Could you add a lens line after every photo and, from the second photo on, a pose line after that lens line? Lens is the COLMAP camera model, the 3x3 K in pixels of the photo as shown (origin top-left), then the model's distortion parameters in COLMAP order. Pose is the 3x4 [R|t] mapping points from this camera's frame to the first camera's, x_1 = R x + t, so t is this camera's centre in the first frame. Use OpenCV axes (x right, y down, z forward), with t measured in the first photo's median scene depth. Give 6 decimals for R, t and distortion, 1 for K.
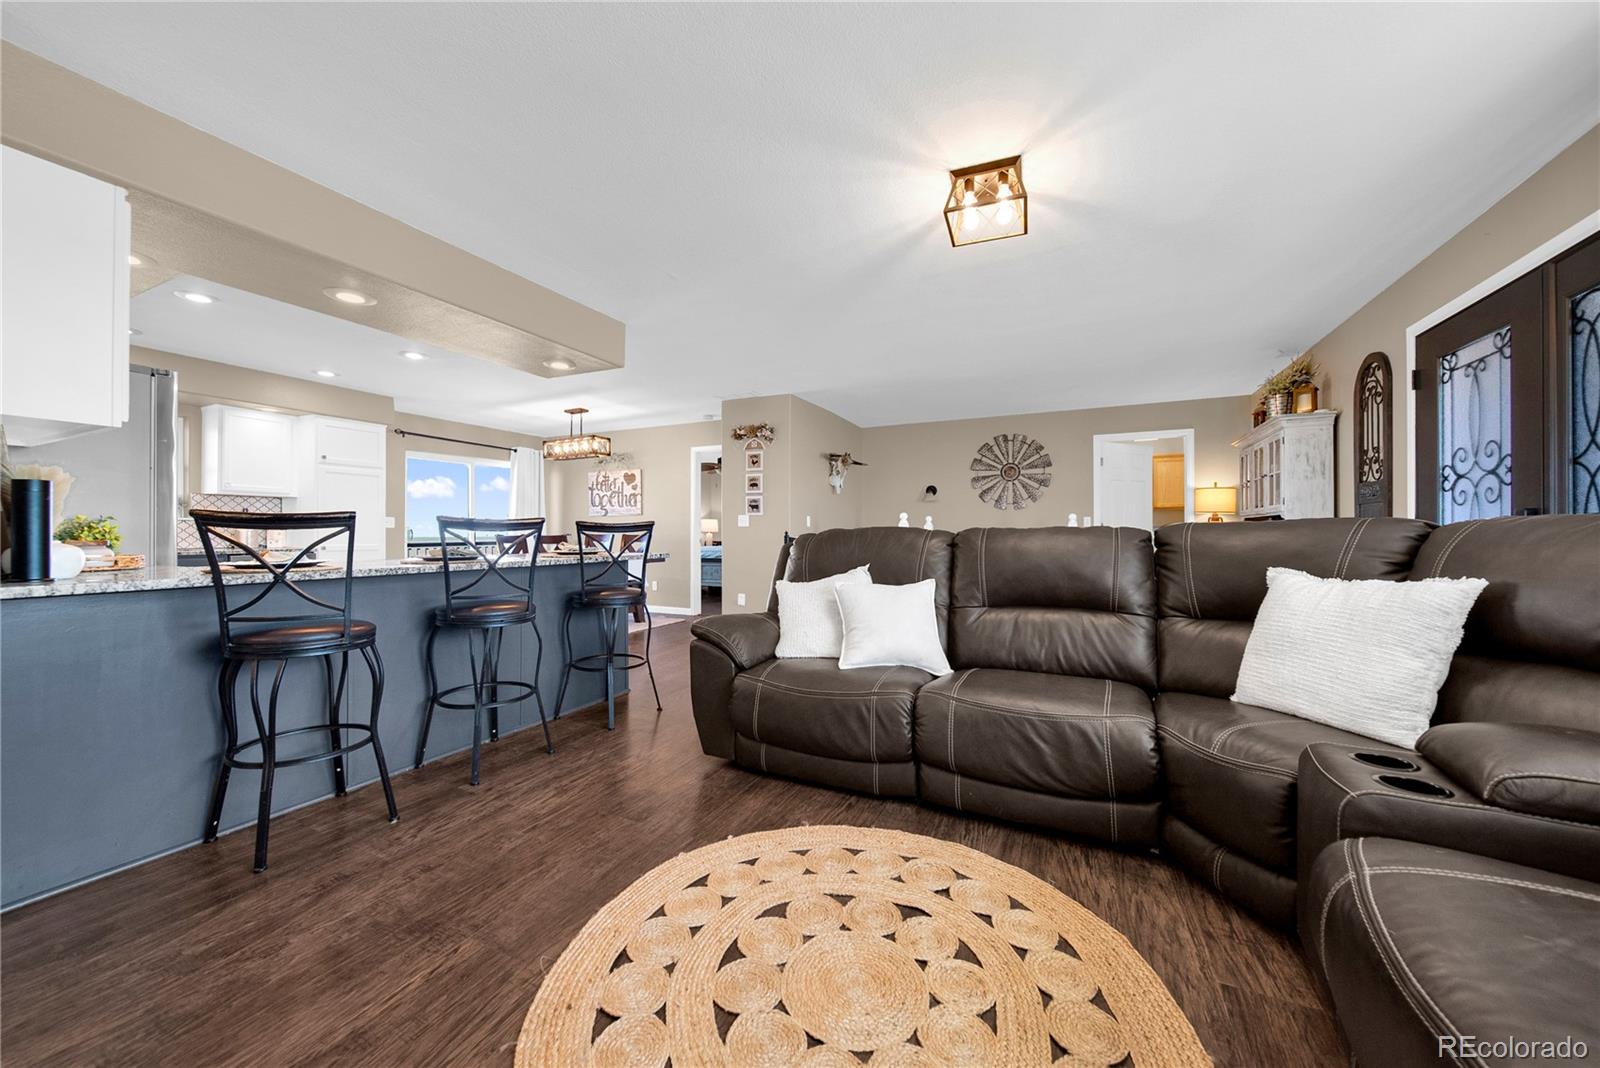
lens RADIAL K [[568.9, 0, 778.6], [0, 568.9, 533.1], [0, 0, 1]] dist [-0.000583, -0.000015]
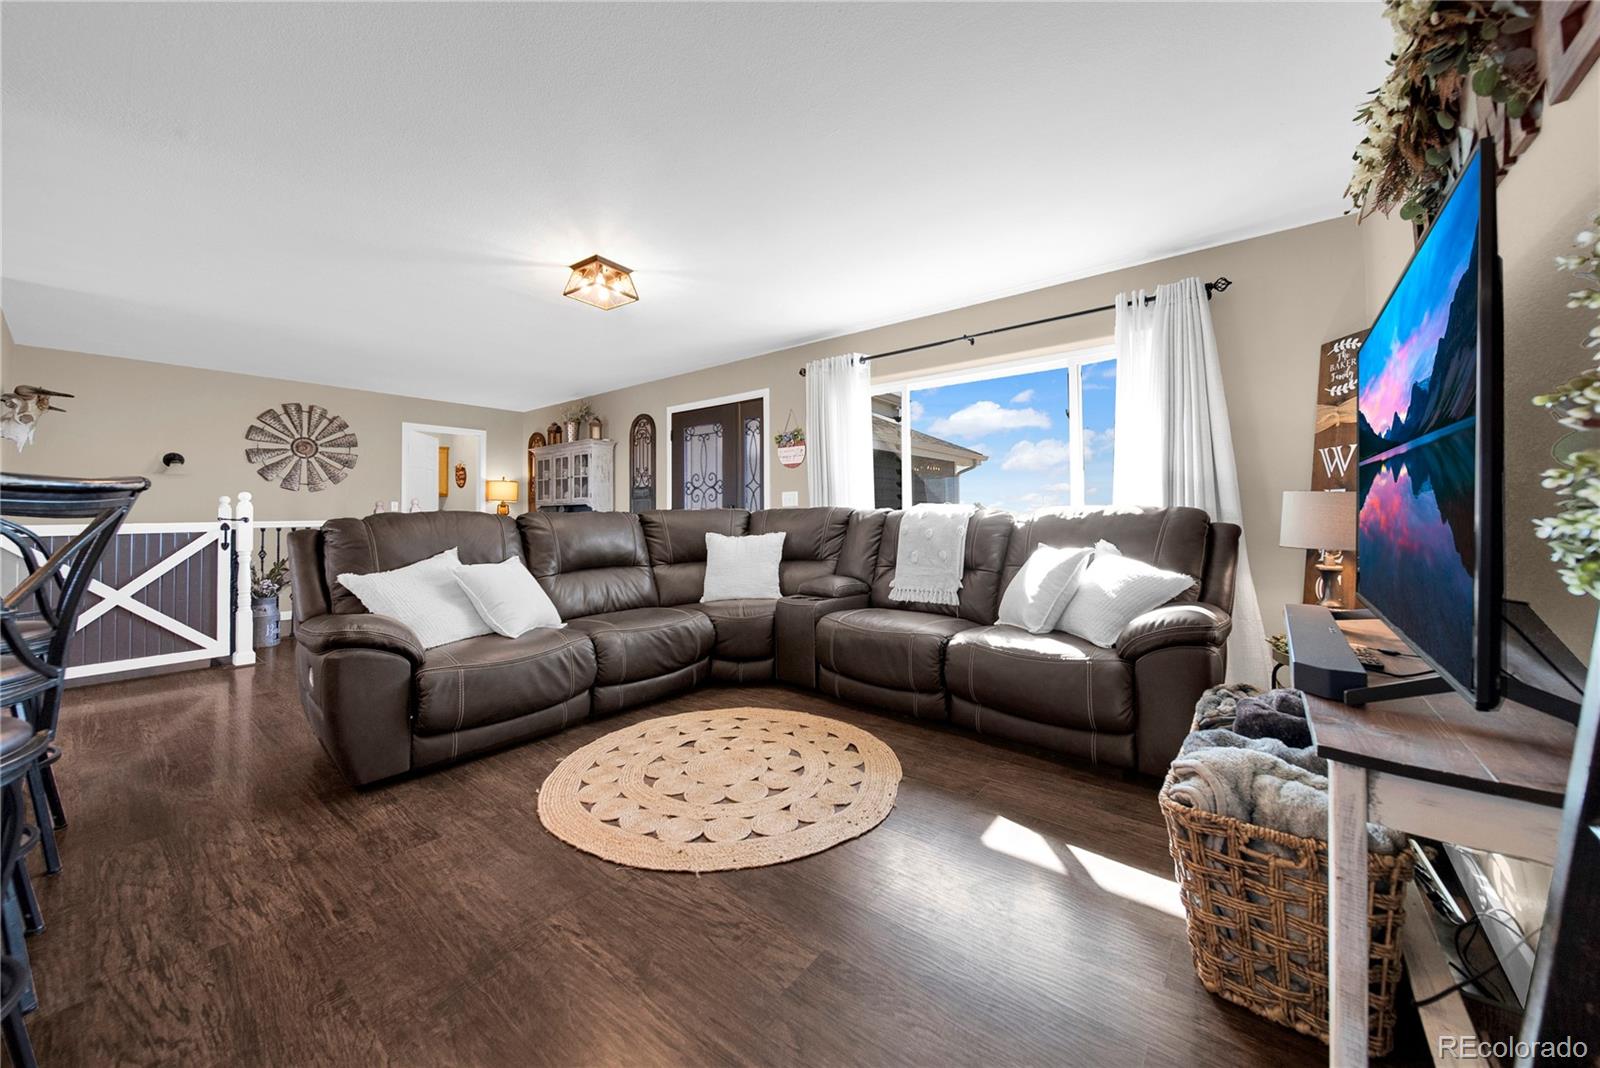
lens RADIAL K [[594.8, 0, 795.1], [0, 594.8, 496.6], [0, 0, 1]] dist [-0.000307, -0.000130]
pose [[0.215323, 0.028519, 0.976126, -0.944944], [0.006503, 0.999509, -0.030637, -0.000362], [-0.976521, 0.012945, 0.215032, 0.210913]]
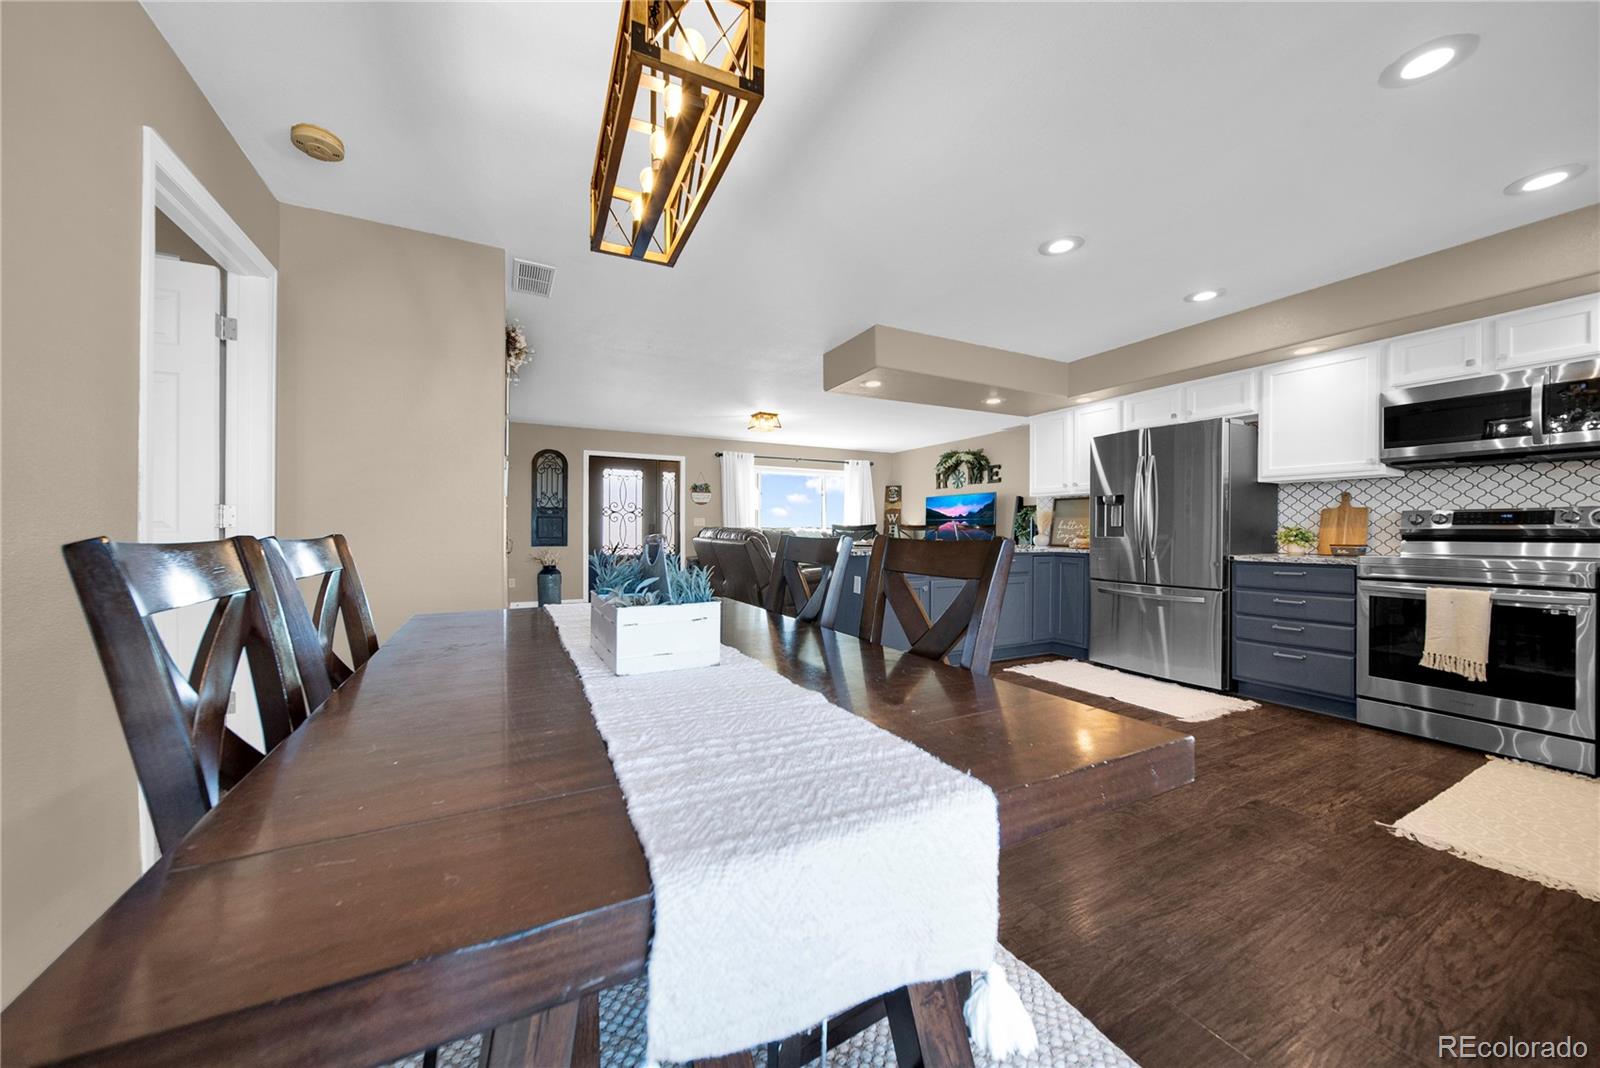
lens RADIAL K [[537.5, 0, 793.4], [0, 537.5, 531.2], [0, 0, 1]] dist [-0.000035, -0.001472]
pose [[-0.788734, -0.000705, 0.614734, -1.456922], [-0.003057, 0.999991, -0.002776, 0.009369], [-0.614726, -0.004069, -0.788730, 3.019917]]
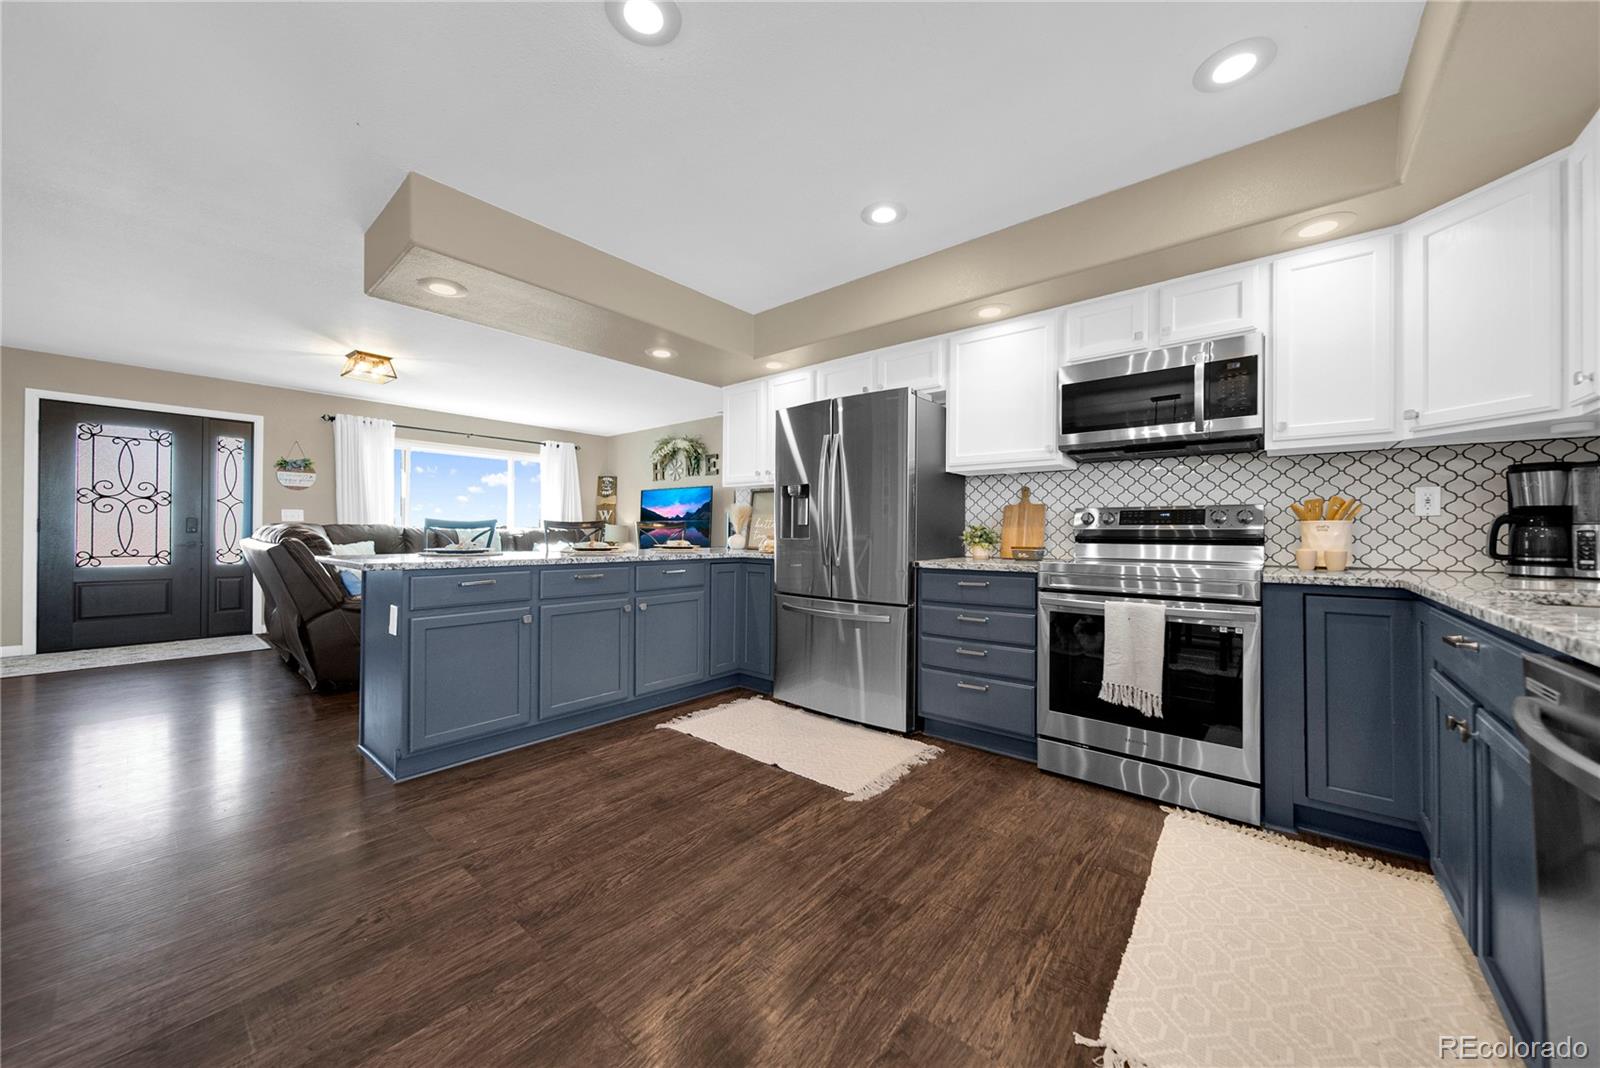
lens RADIAL K [[558.7, 0, 782.2], [0, 558.7, 530.1], [0, 0, 1]] dist [-0.001387, -0.000128]
pose [[-0.965255, -0.003163, 0.261290, -1.525656], [-0.005295, 0.999958, -0.007454, 0.010641], [-0.261256, -0.008579, -0.965231, 2.444300]]
